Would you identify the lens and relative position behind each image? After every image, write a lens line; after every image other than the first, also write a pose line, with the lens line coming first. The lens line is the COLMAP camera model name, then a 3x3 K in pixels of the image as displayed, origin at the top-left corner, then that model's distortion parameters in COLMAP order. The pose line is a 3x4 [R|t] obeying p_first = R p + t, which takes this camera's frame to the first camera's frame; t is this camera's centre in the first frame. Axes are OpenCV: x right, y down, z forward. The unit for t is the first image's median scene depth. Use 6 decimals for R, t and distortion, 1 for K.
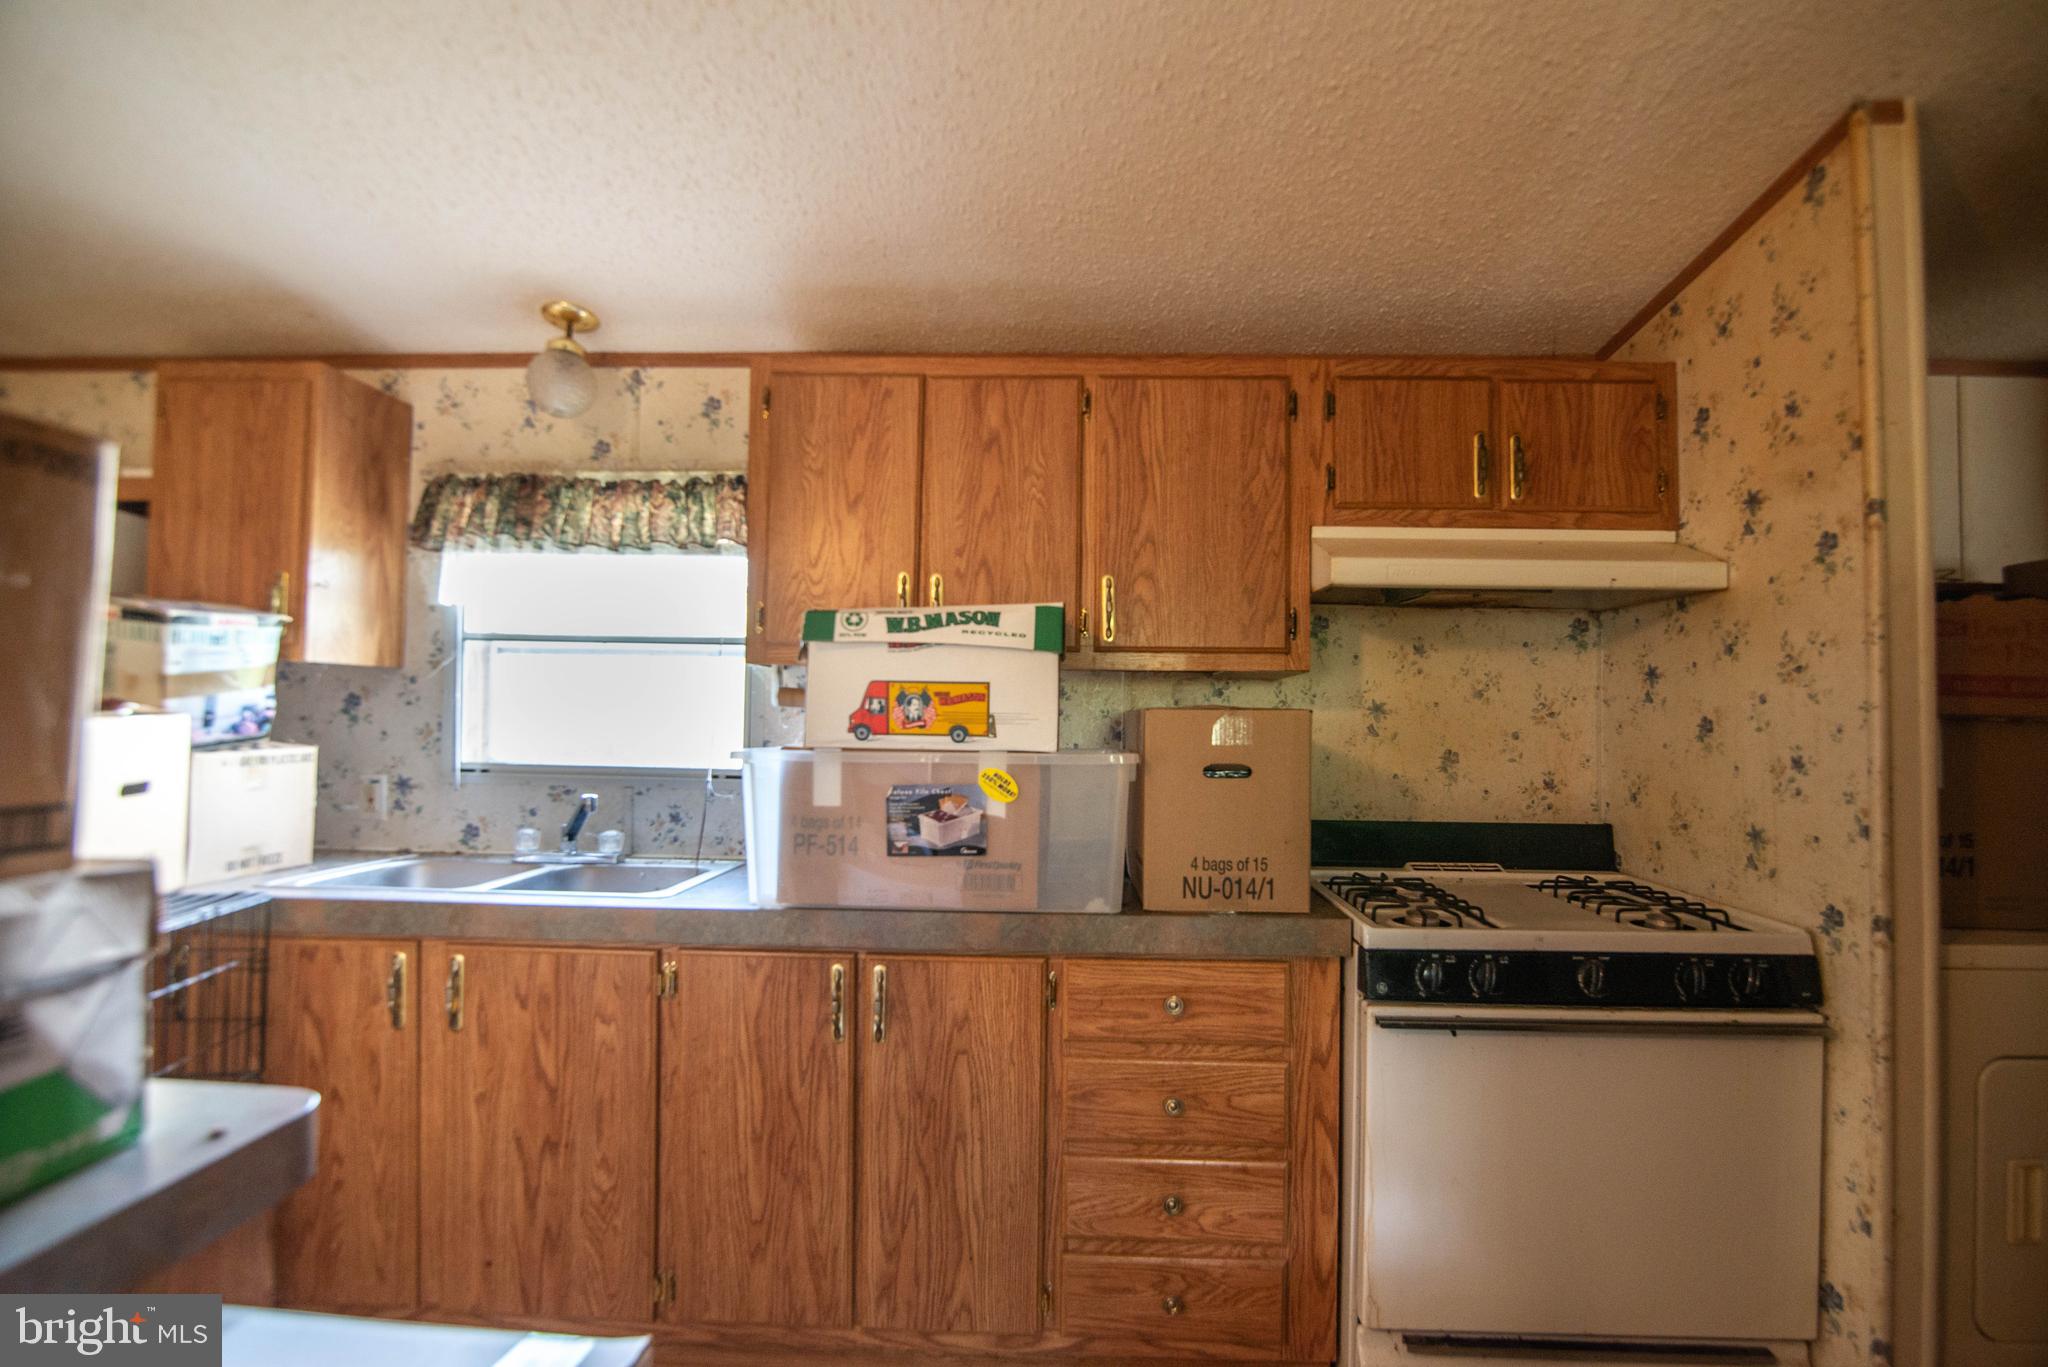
lens RADIAL K [[950.5, 0, 1036.4], [0, 950.5, 697.4], [0, 0, 1]] dist [-0.021807, 0.000150]
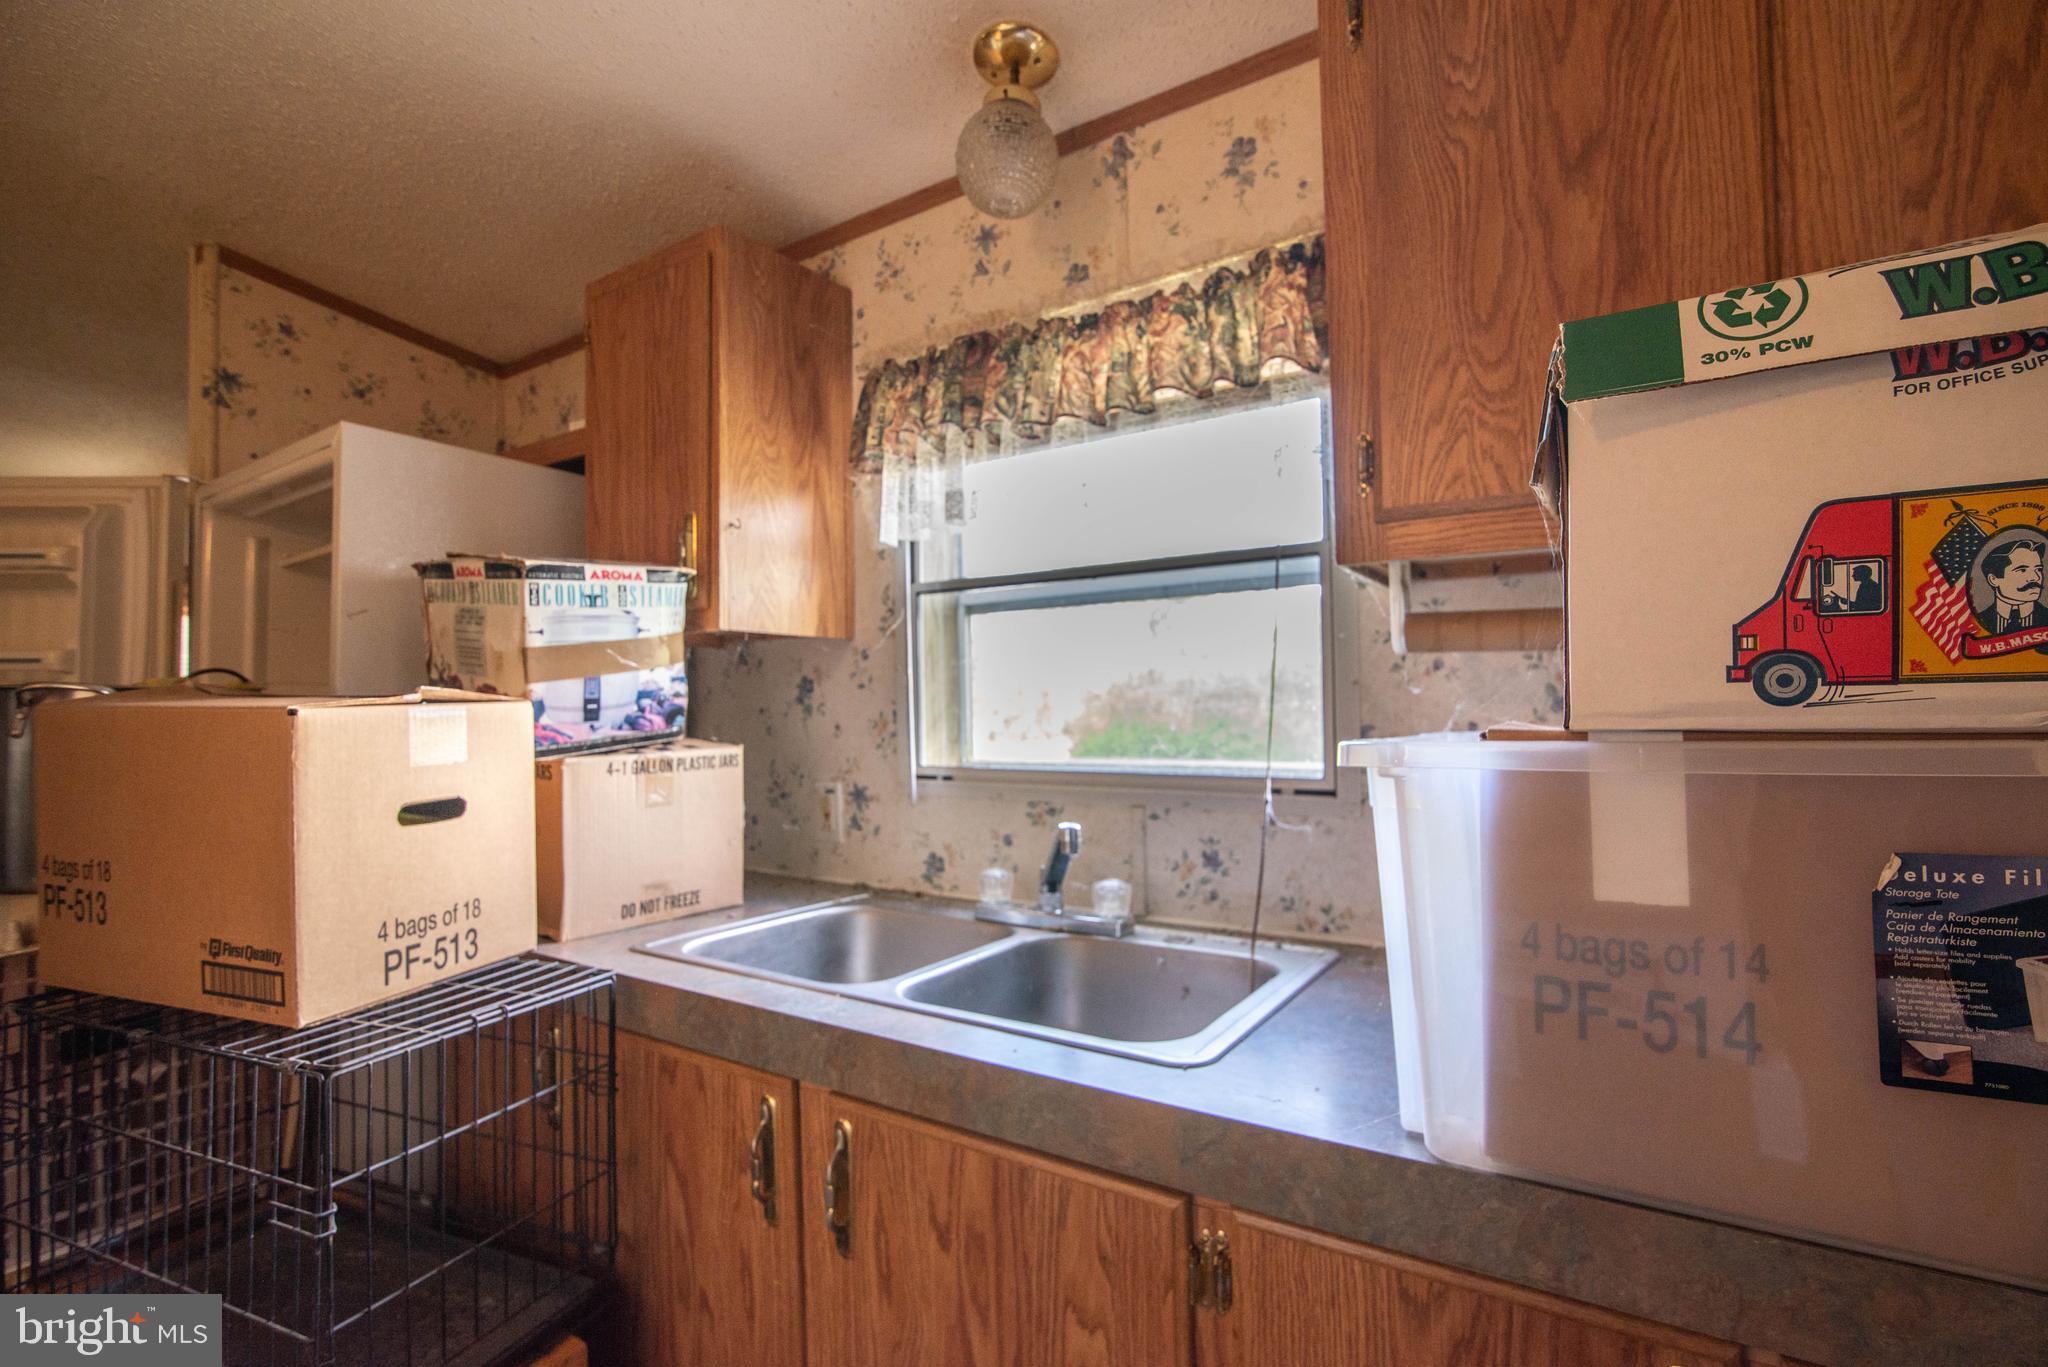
lens RADIAL K [[950.5, 0, 1031.8], [0, 950.5, 686.1], [0, 0, 1]] dist [-0.021807, 0.000150]
pose [[0.854188, -0.041927, -0.518272, -0.177419], [0.038268, 0.999110, -0.017754, 0.026742], [0.518554, -0.004668, 0.855032, 0.466305]]
